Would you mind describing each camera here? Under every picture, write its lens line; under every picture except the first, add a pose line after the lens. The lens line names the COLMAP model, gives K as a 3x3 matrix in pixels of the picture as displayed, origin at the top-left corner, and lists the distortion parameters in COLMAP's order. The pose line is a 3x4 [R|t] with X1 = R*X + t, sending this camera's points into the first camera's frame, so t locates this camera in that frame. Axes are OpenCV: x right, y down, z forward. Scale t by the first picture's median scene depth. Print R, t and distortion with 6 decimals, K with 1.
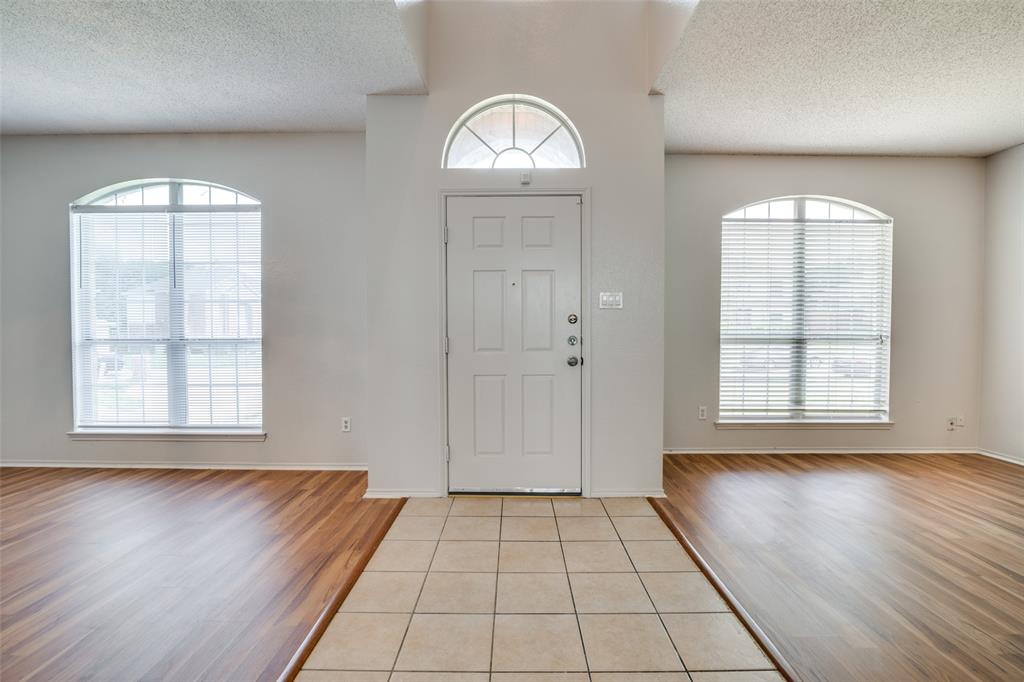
lens RADIAL K [[473.6, 0, 513.0], [0, 473.6, 338.3], [0, 0, 1]] dist [-0.016342, 0.000110]
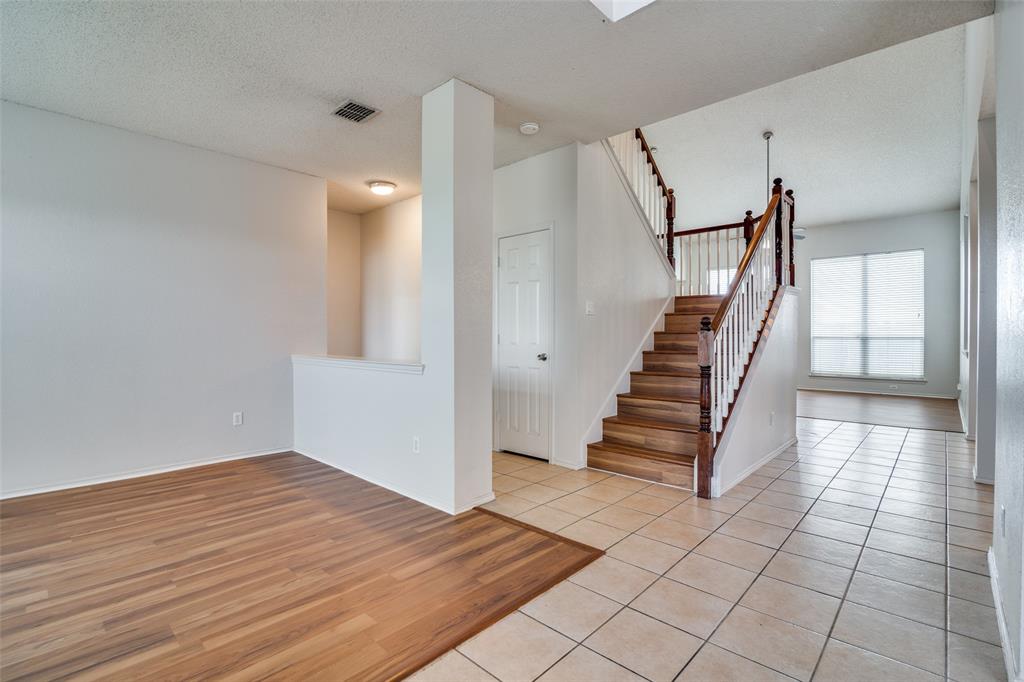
lens RADIAL K [[473.6, 0, 506.7], [0, 473.6, 340.9], [0, 0, 1]] dist [-0.016342, 0.000110]
pose [[-0.721360, -0.007504, 0.692519, -0.087152], [0.018181, 0.999391, 0.029769, -0.003118], [-0.692321, 0.034065, -0.720785, 0.603727]]
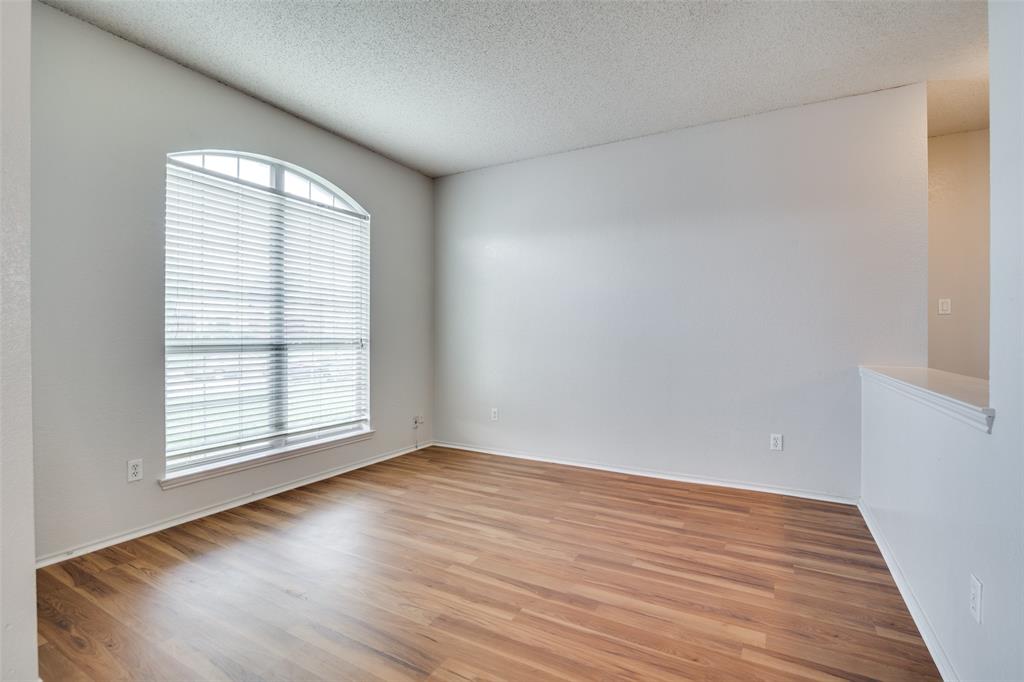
lens RADIAL K [[473.6, 0, 513.4], [0, 473.6, 340.2], [0, 0, 1]] dist [-0.016342, 0.000110]
pose [[0.483843, -0.008952, 0.875109, 0.114750], [0.019931, 0.999801, -0.000792, 0.002950], [-0.874928, 0.017825, 0.483925, 0.287841]]
